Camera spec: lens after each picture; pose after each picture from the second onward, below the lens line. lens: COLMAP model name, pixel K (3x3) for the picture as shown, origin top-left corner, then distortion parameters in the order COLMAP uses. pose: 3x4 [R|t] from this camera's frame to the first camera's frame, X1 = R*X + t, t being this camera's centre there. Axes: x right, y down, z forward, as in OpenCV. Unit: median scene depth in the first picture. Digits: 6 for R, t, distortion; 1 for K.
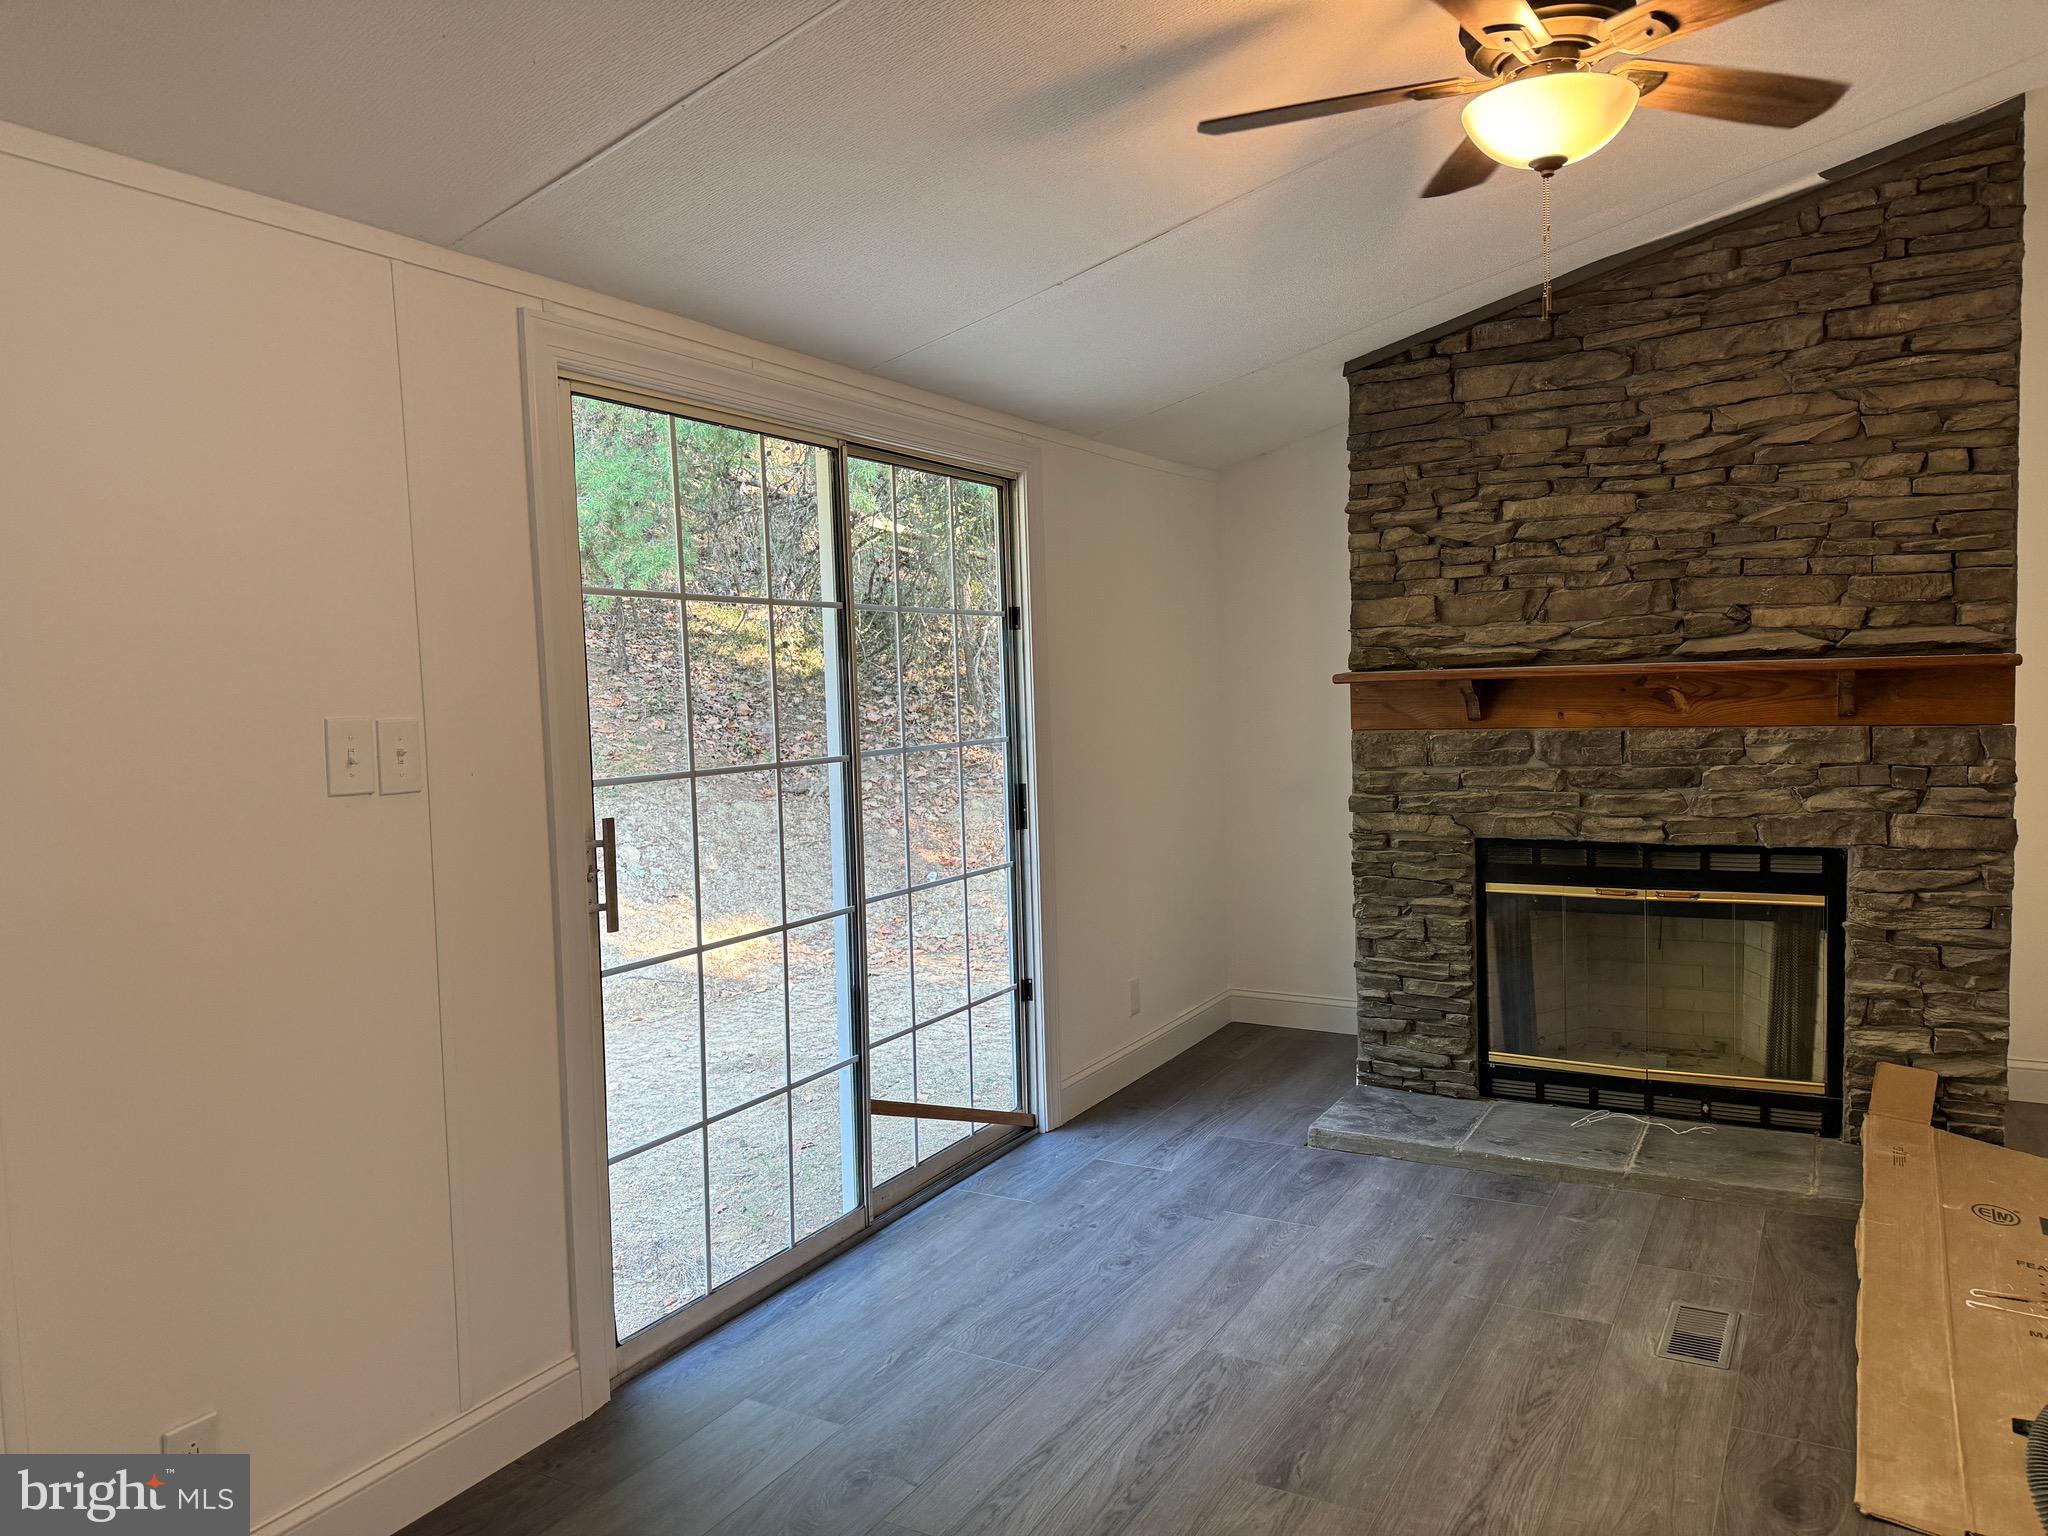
lens RADIAL K [[1439.3, 0, 1036.7], [0, 1439.3, 772.6], [0, 0, 1]] dist [0.048113, -0.063217]
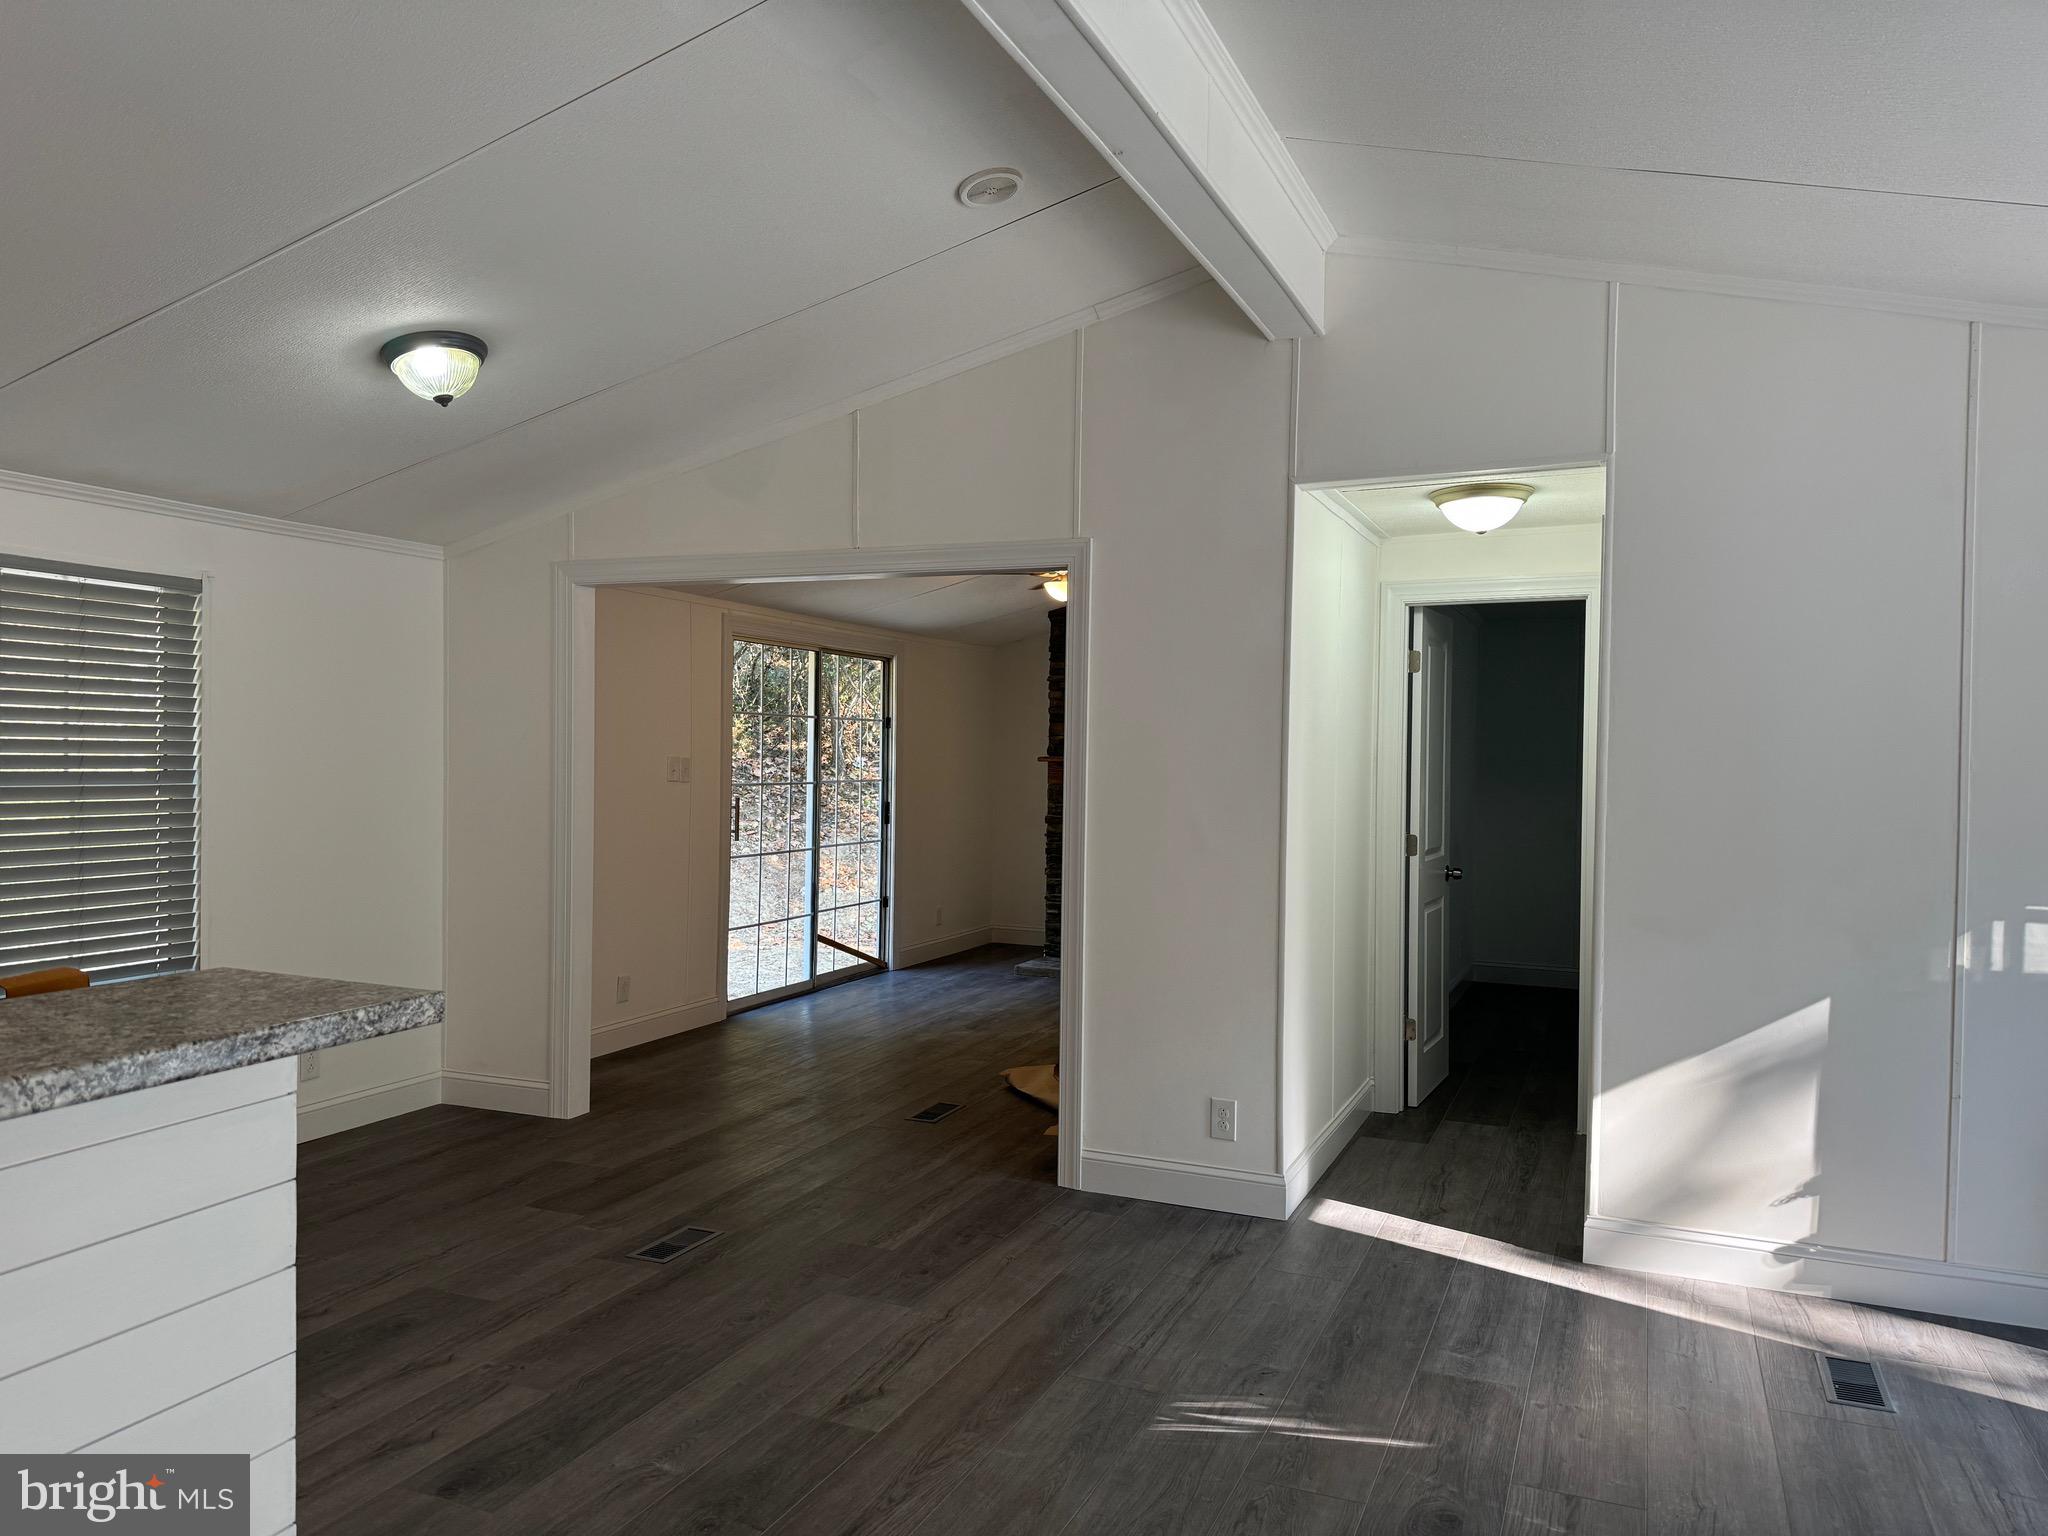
lens RADIAL K [[1439.3, 0, 1039.9], [0, 1439.3, 766.4], [0, 0, 1]] dist [0.048113, -0.063217]
pose [[0.992207, 0.047447, 0.115214, -0.037224], [-0.041000, 0.997491, -0.057705, 0.071646], [-0.117663, 0.052531, 0.991663, -1.167898]]
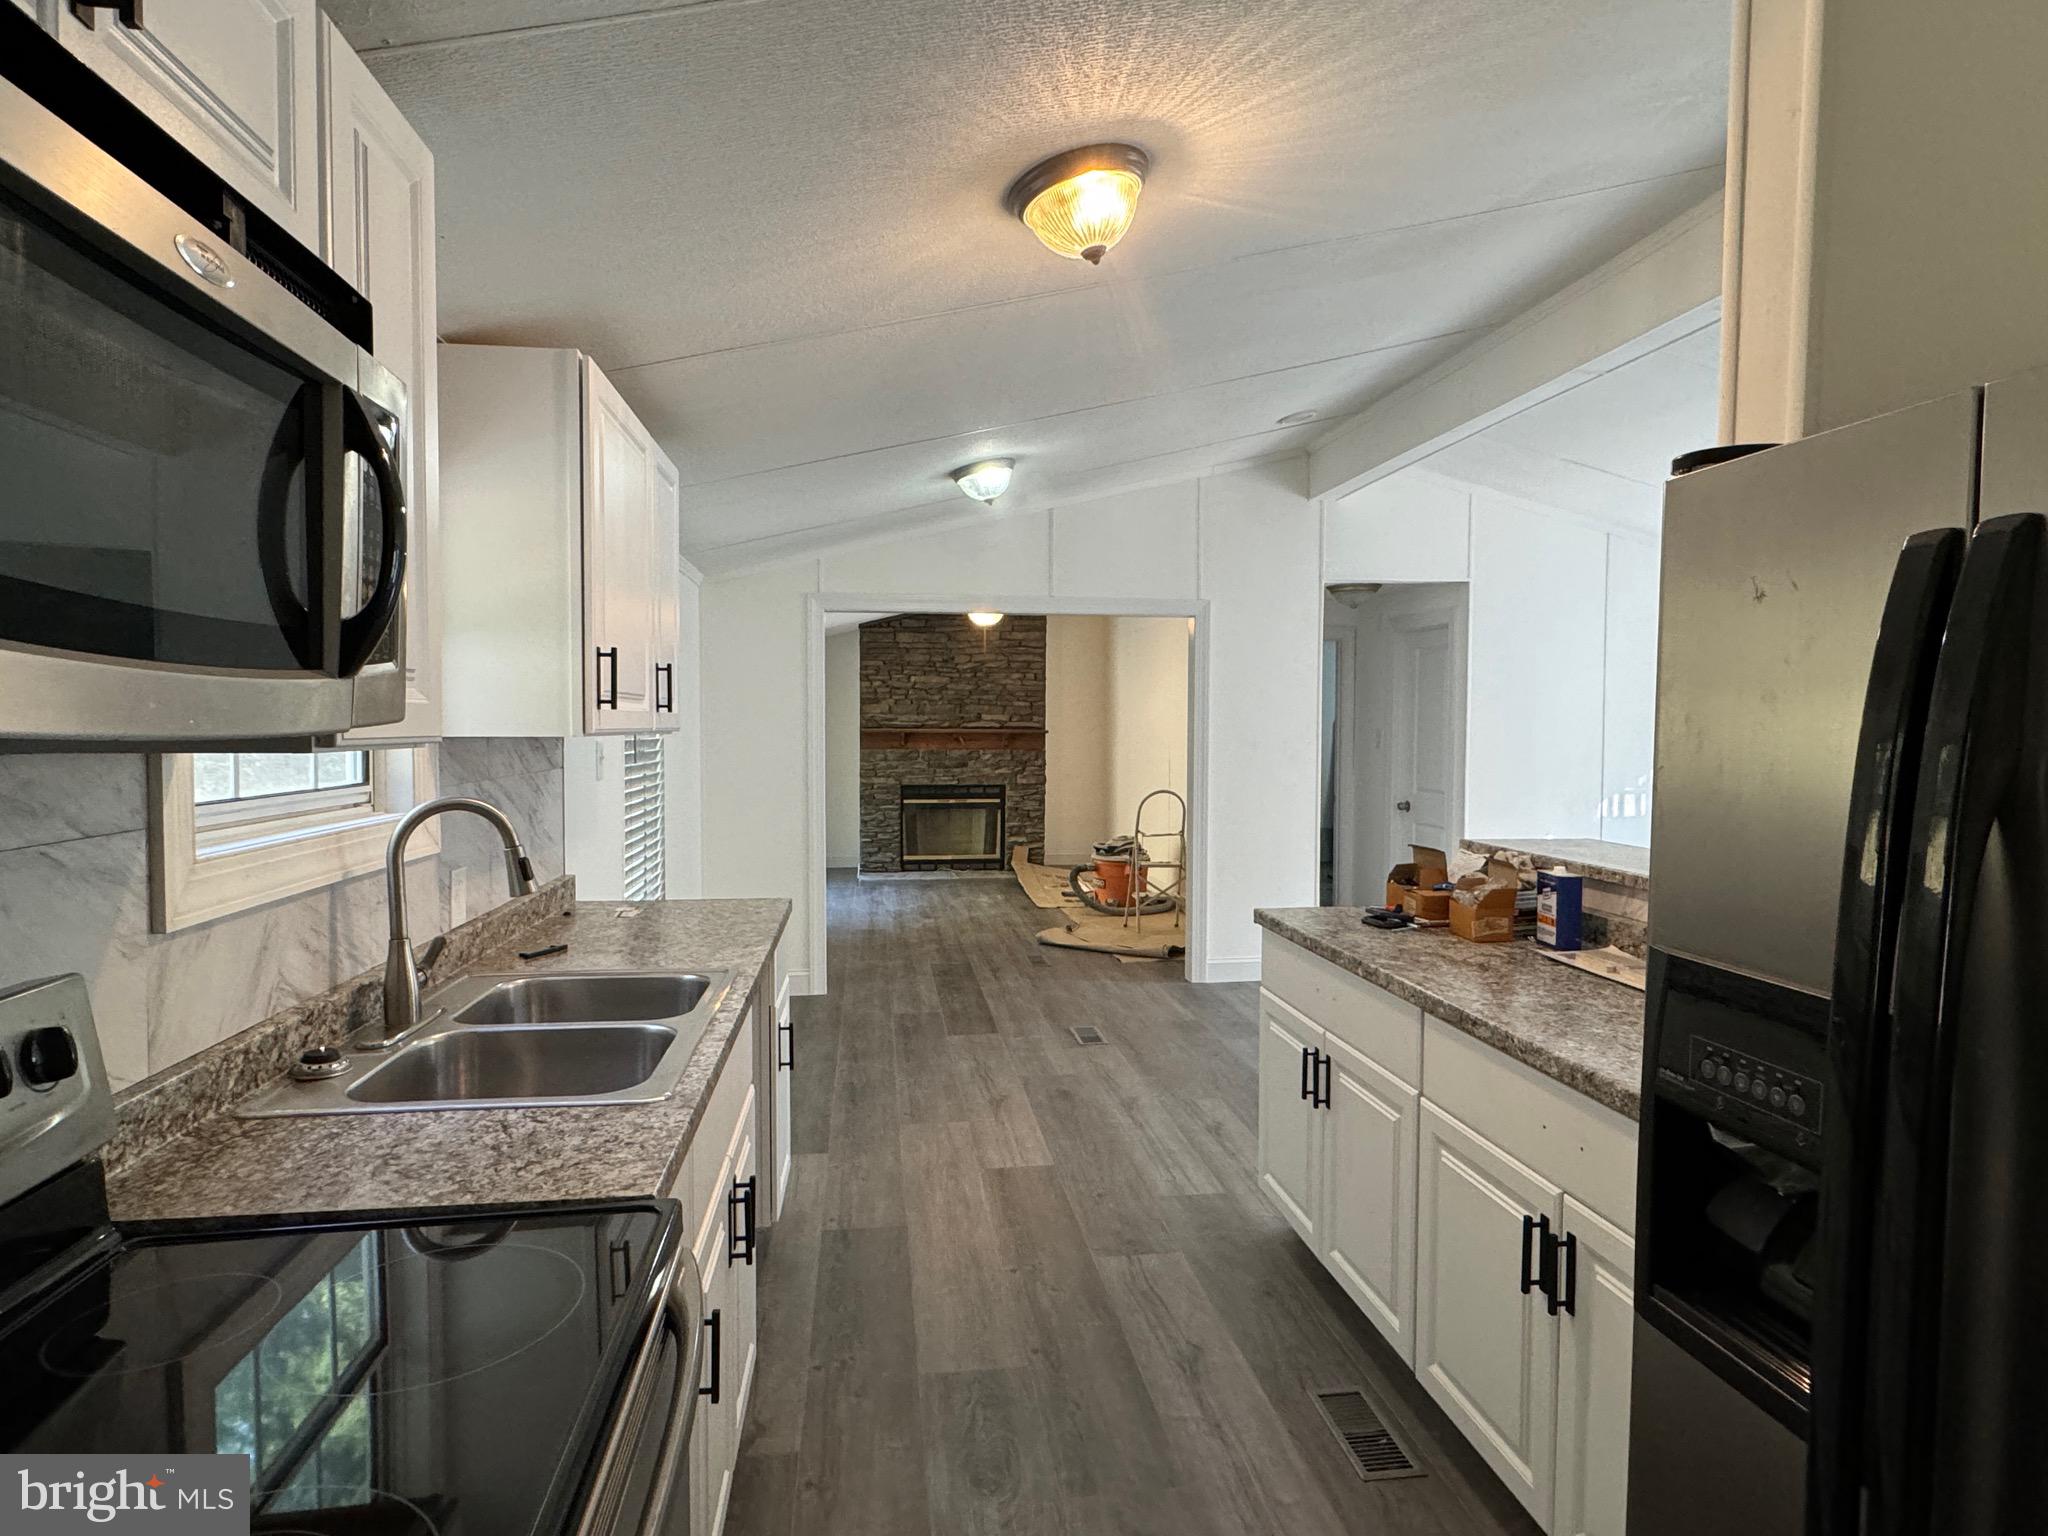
lens RADIAL K [[1103.7, 0, 1020.9], [0, 1103.7, 770.3], [0, 0, 1]] dist [0.000399, -0.001655]
pose [[0.796459, 0.009352, 0.604620, -0.960720], [0.011758, 0.999452, -0.030948, 0.095291], [-0.604578, 0.031758, 0.795913, -1.068393]]
